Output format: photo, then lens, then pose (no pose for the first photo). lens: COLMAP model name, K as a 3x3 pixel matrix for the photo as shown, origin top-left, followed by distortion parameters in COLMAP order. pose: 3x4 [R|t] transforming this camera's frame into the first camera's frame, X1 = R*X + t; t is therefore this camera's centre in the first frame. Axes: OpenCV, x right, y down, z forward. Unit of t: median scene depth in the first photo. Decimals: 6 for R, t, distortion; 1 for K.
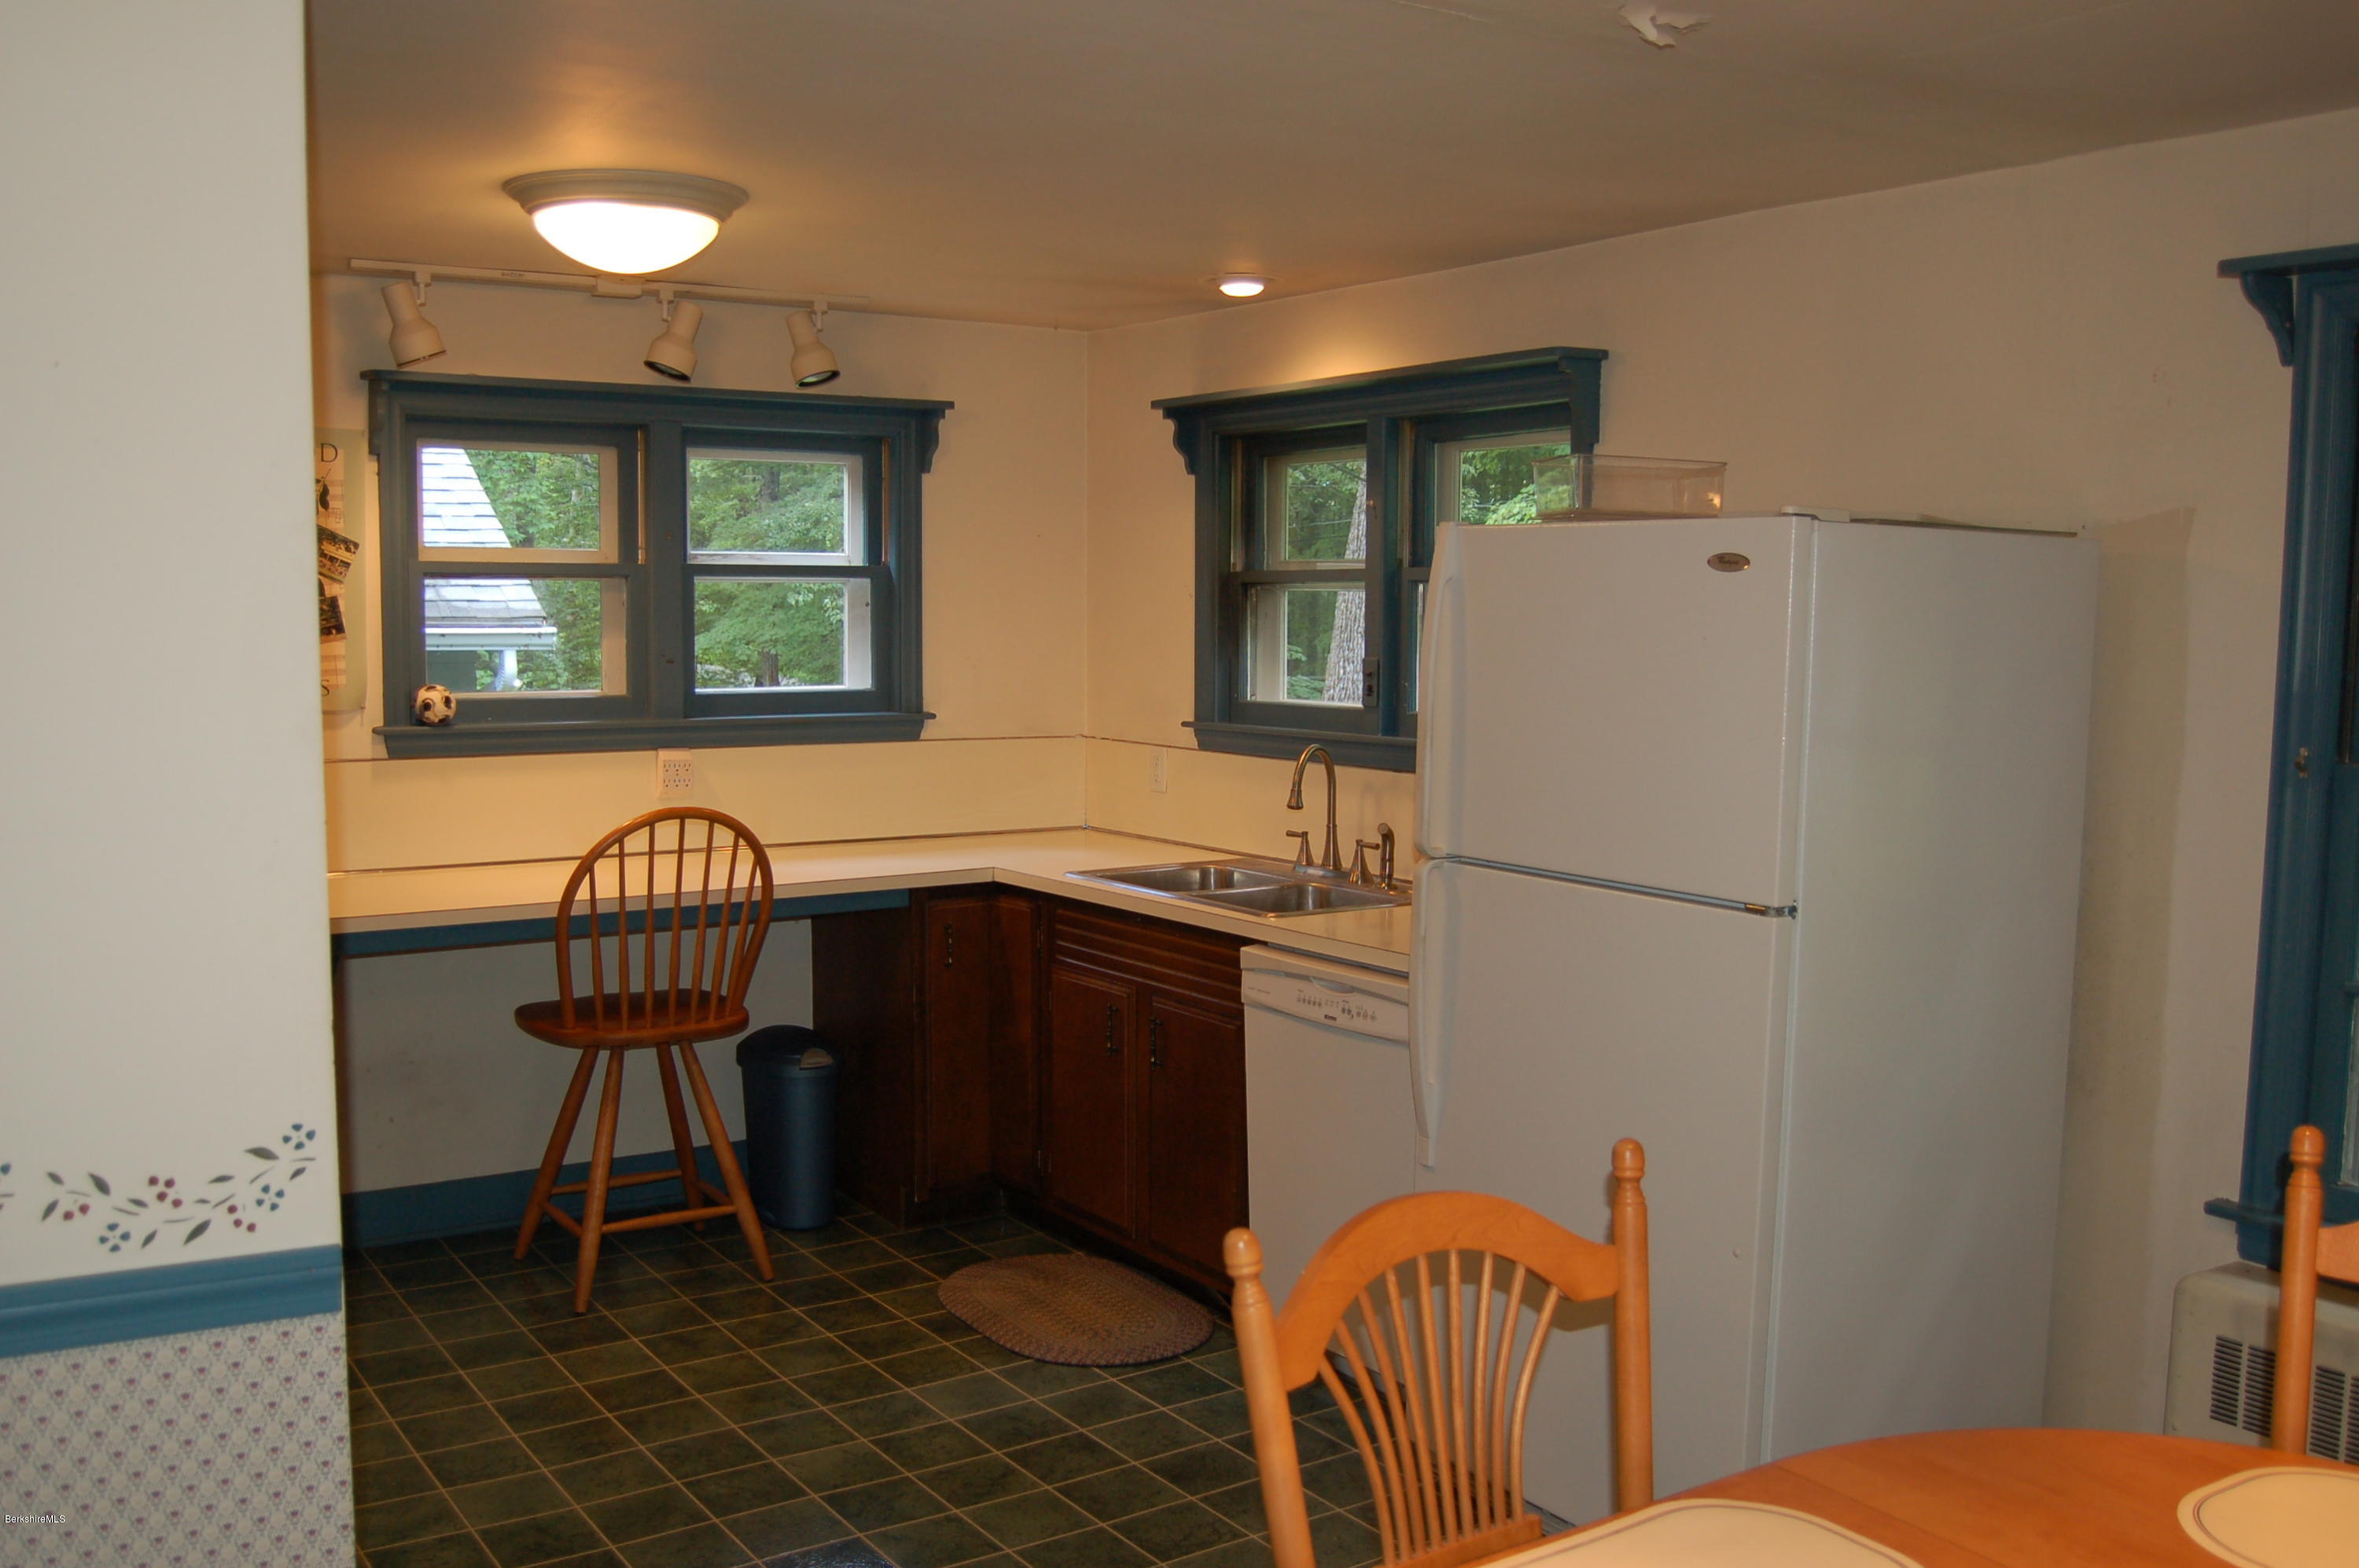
lens RADIAL K [[2161.2, 0, 1177.9], [0, 2161.2, 790.1], [0, 0, 1]] dist [-0.001271, 0.000000]
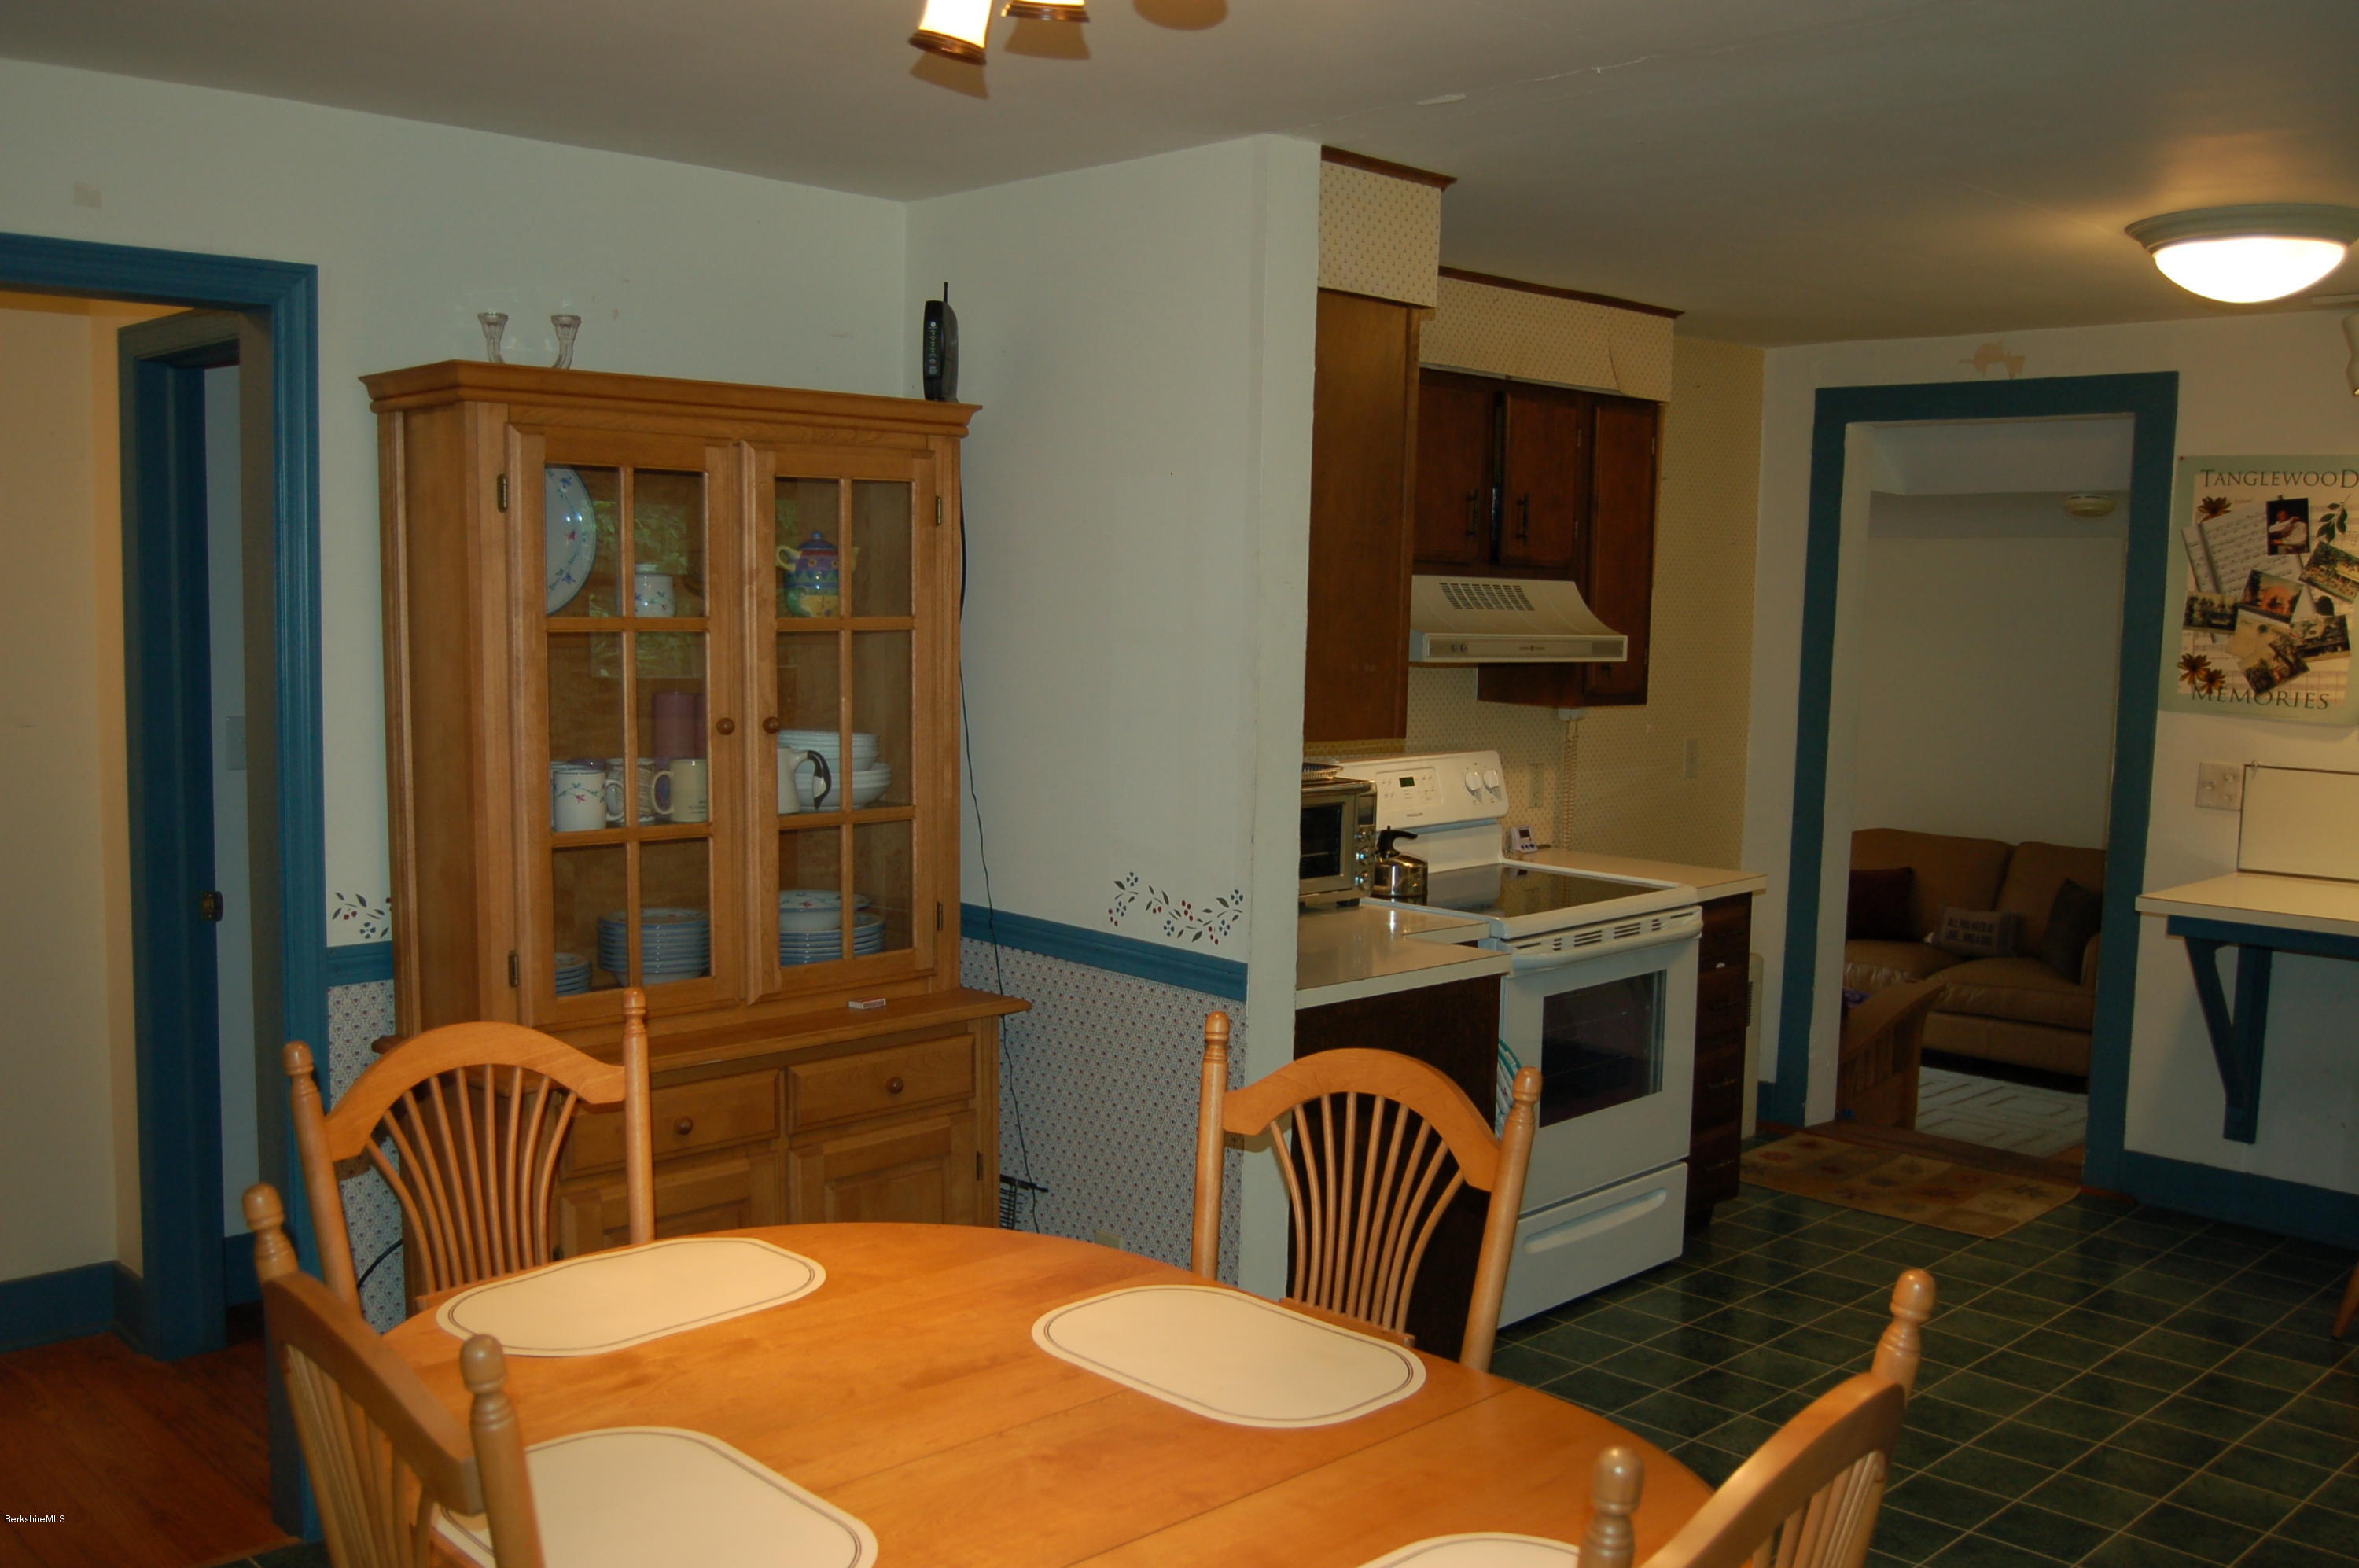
lens RADIAL K [[2161.2, 0, 1181.2], [0, 2161.2, 791.3], [0, 0, 1]] dist [-0.001271, 0.000000]
pose [[0.196032, 0.083199, -0.977062, 0.554655], [-0.104802, 0.992465, 0.063484, -0.013053], [0.974981, 0.089953, 0.203274, 0.256892]]
